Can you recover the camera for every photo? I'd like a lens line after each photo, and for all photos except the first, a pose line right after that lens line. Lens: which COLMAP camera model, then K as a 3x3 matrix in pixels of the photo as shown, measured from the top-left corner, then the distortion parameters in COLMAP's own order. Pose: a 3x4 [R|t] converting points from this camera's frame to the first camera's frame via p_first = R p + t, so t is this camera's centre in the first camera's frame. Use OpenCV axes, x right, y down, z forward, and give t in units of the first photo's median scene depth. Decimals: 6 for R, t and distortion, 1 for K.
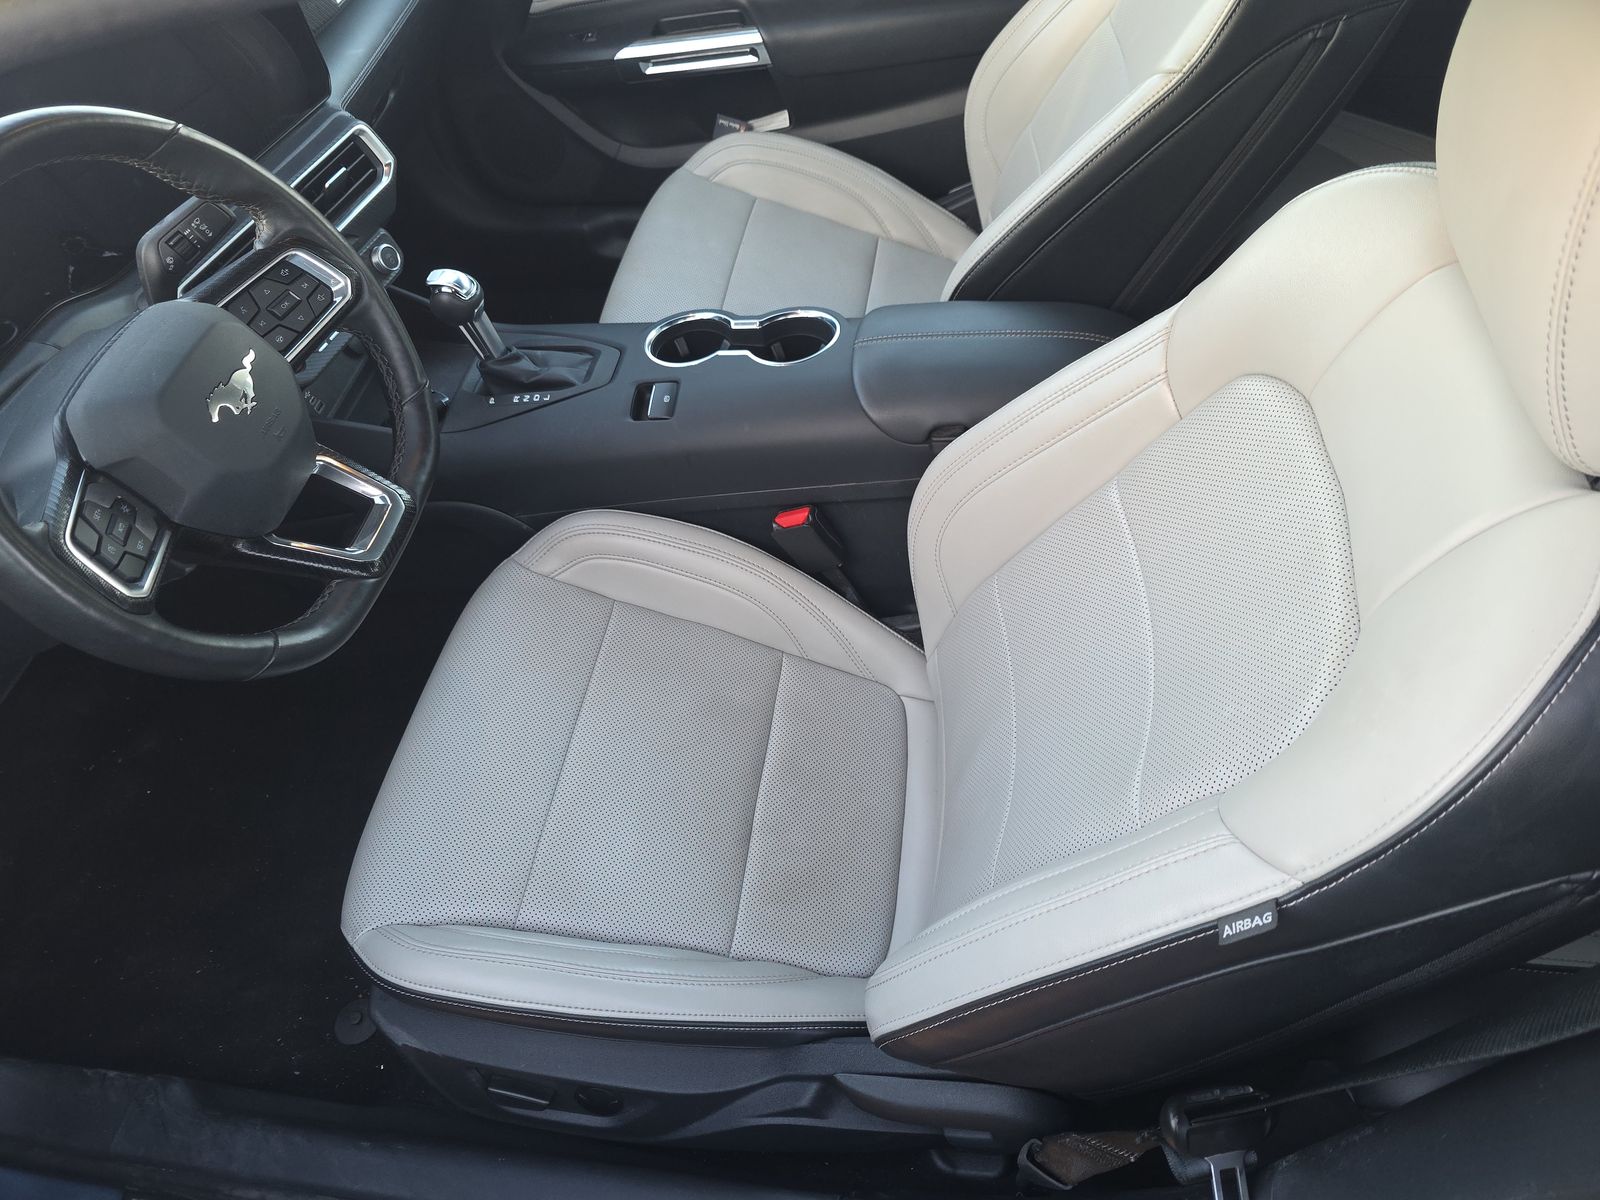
lens RADIAL K [[1086.3, 0, 800.0], [0, 1086.3, 600.0], [0, 0, 1]] dist [0.032218, -0.000432]
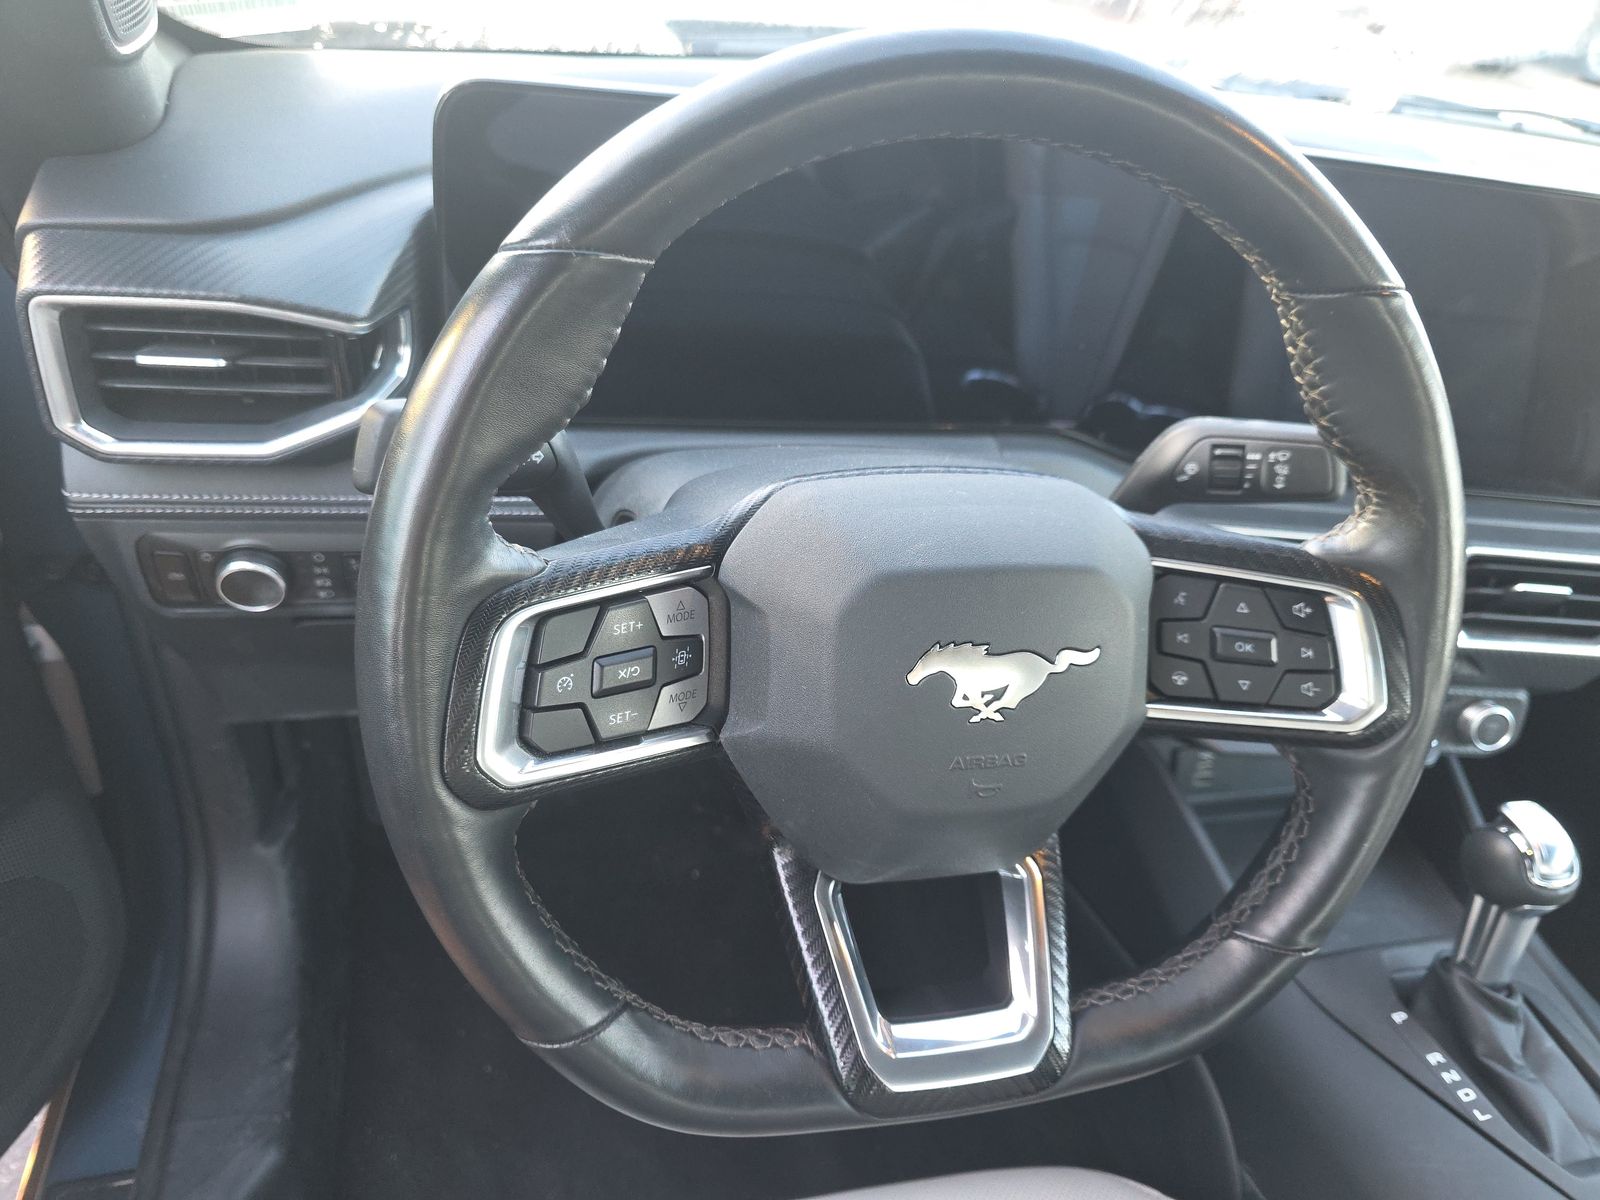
lens RADIAL K [[1188.1, 0, 800.0], [0, 1188.1, 600.0], [0, 0, 1]] dist [0.001315, -0.004459]
pose [[0.365772, 0.650051, -0.666066, -0.188930], [-0.819233, 0.564491, 0.101035, -0.161279], [0.441666, 0.508708, 0.739018, 0.476493]]
